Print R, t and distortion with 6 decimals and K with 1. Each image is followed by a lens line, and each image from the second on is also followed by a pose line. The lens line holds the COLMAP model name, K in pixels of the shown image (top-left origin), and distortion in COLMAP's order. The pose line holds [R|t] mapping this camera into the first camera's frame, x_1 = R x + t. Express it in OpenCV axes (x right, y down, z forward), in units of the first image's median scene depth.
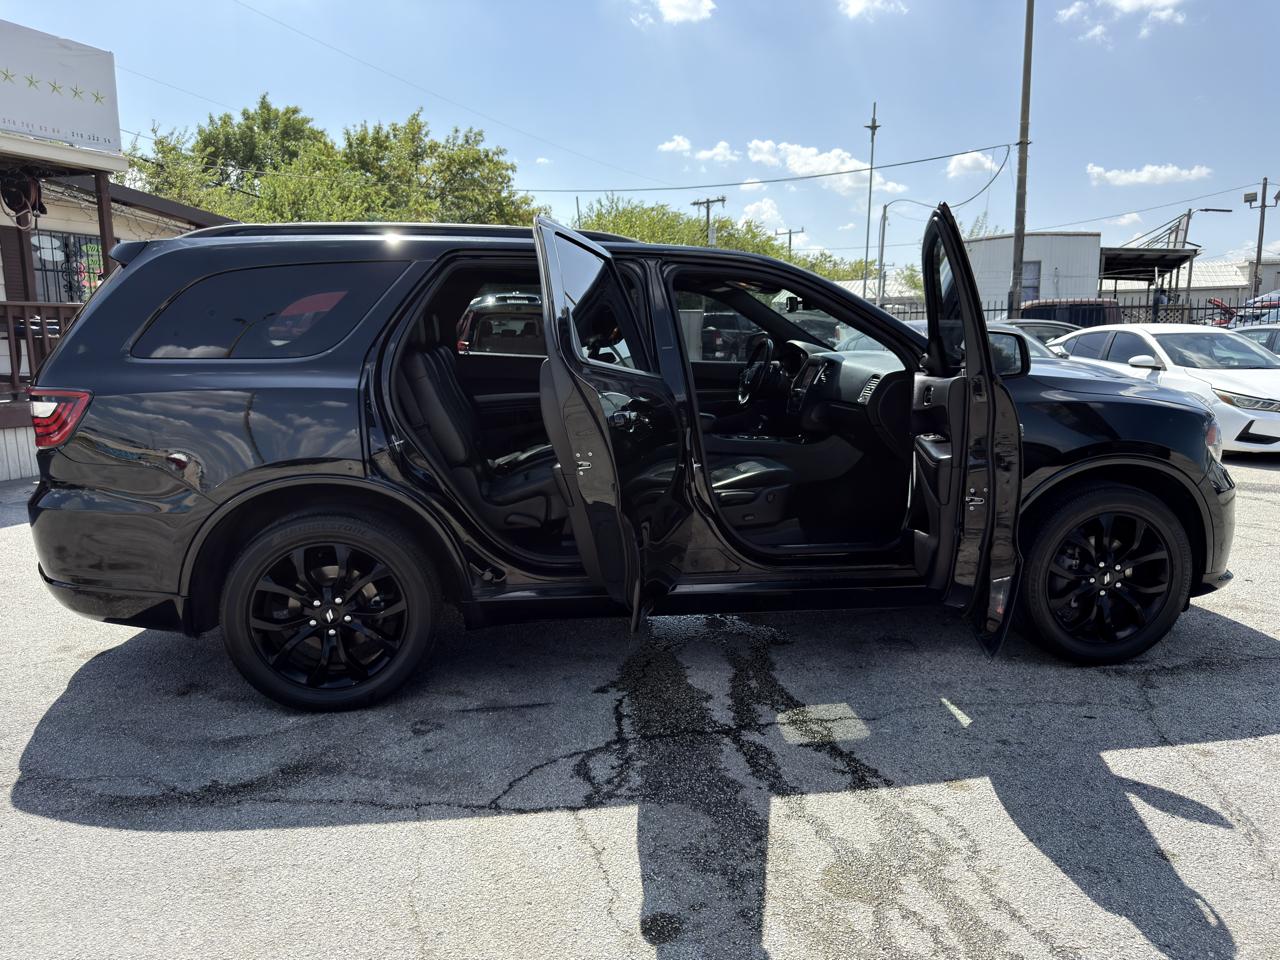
lens RADIAL K [[899.6, 0, 646.8], [0, 899.6, 481.5], [0, 0, 1]] dist [0.033036, -0.043826]
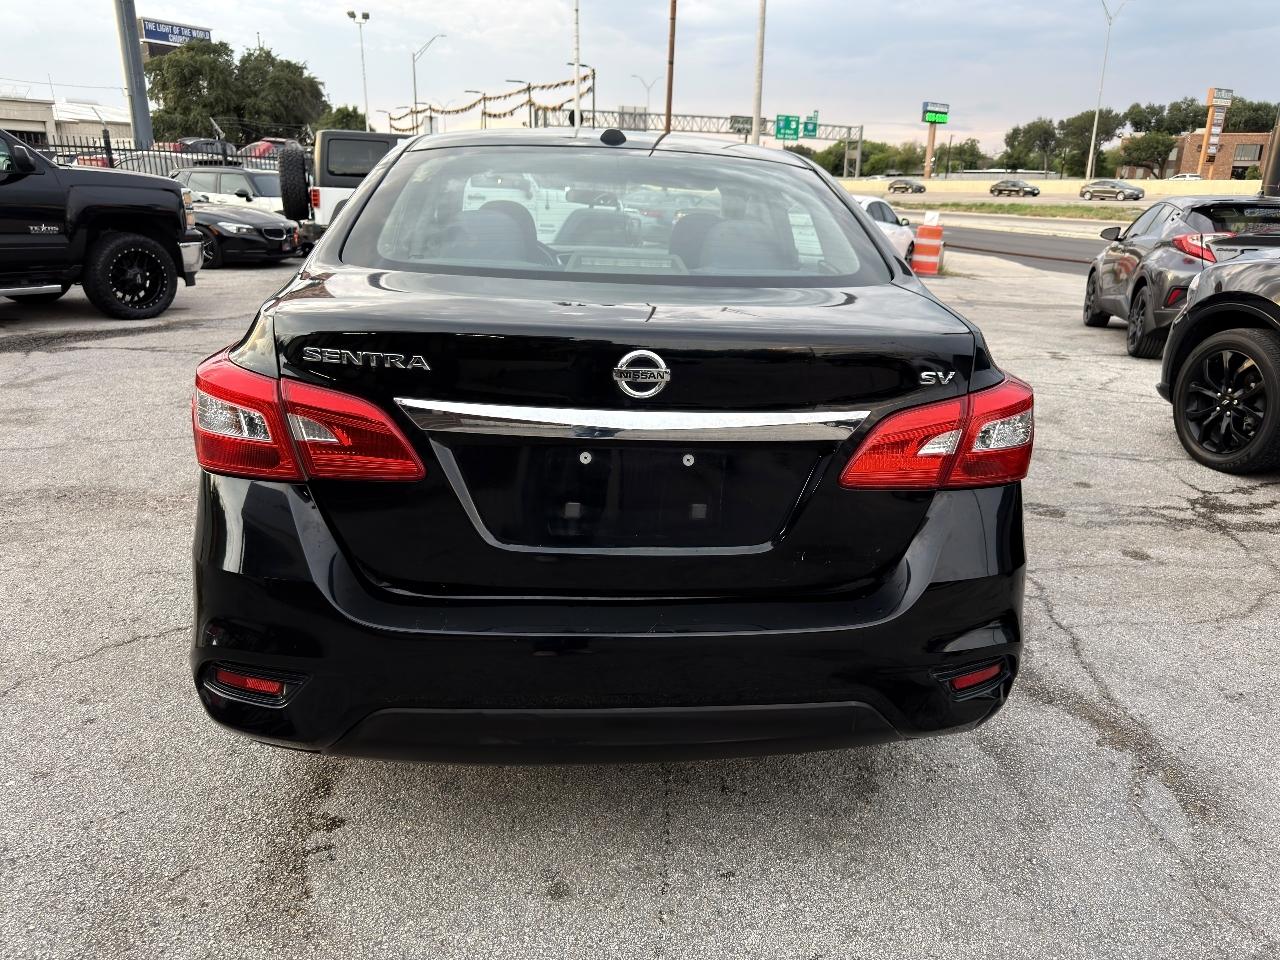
lens RADIAL K [[915.1, 0, 641.6], [0, 915.1, 477.3], [0, 0, 1]] dist [-0.000014, -0.003922]
pose [[0.071514, -0.297775, 0.951954, -0.941641], [0.136703, 0.948317, 0.286367, -0.147125], [-0.988027, 0.109656, 0.108525, 0.996050]]
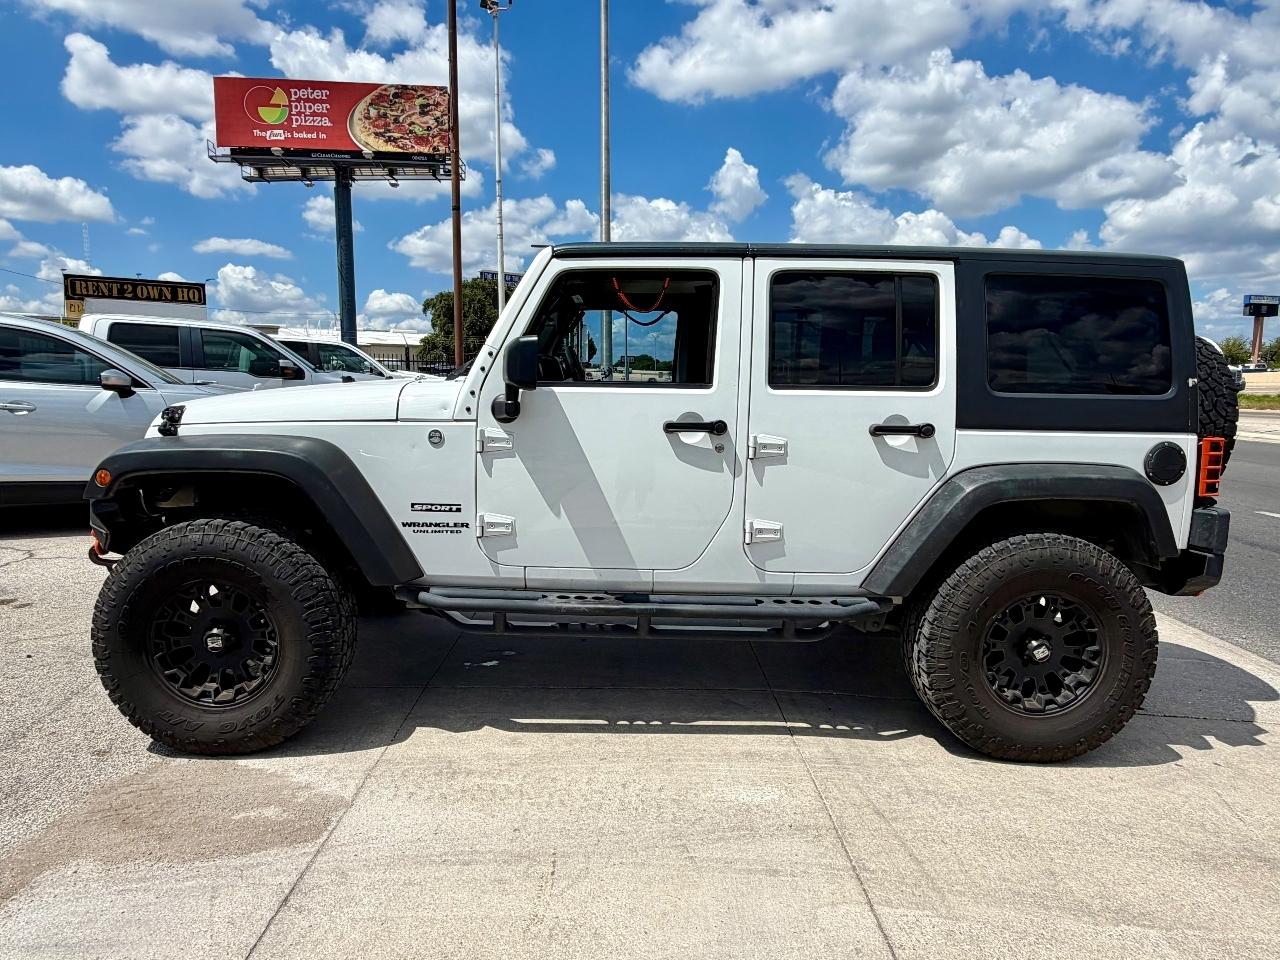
lens RADIAL K [[787.7, 0, 623.4], [0, 787.7, 474.6], [0, 0, 1]] dist [0.001604, -0.001420]
pose [[0.468555, -0.090409, 0.878796, 3.774499], [0.135509, 0.990333, 0.029633, 0.436538], [-0.872980, 0.105200, 0.476276, -1.988536]]
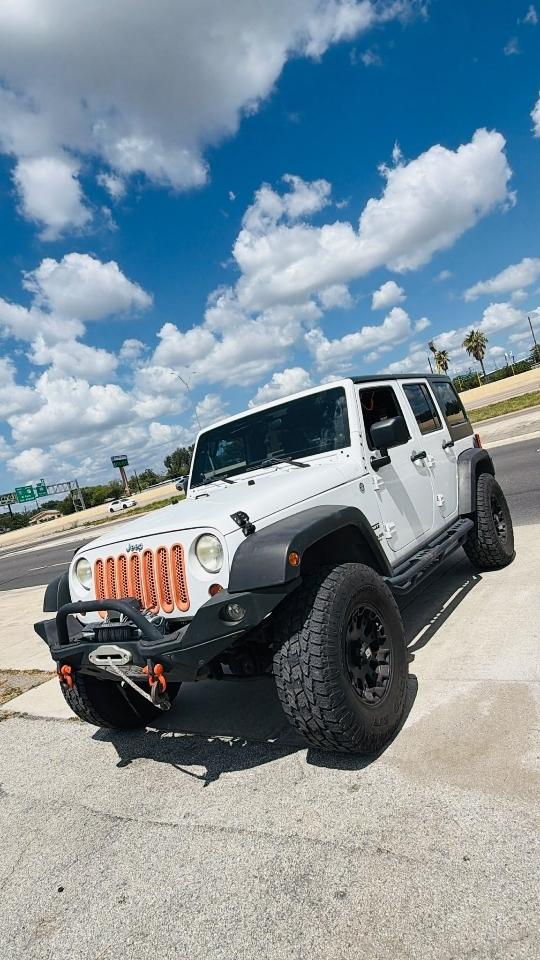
lens RADIAL K [[549.4, 0, 270.6], [0, 549.4, 481.4], [0, 0, 1]] dist [0.005772, 0.001741]
pose [[-0.425996, 0.100487, 0.899127, 3.603262], [0.410419, 0.907135, 0.093070, 0.212862], [-0.806278, 0.408666, -0.427678, -0.788738]]
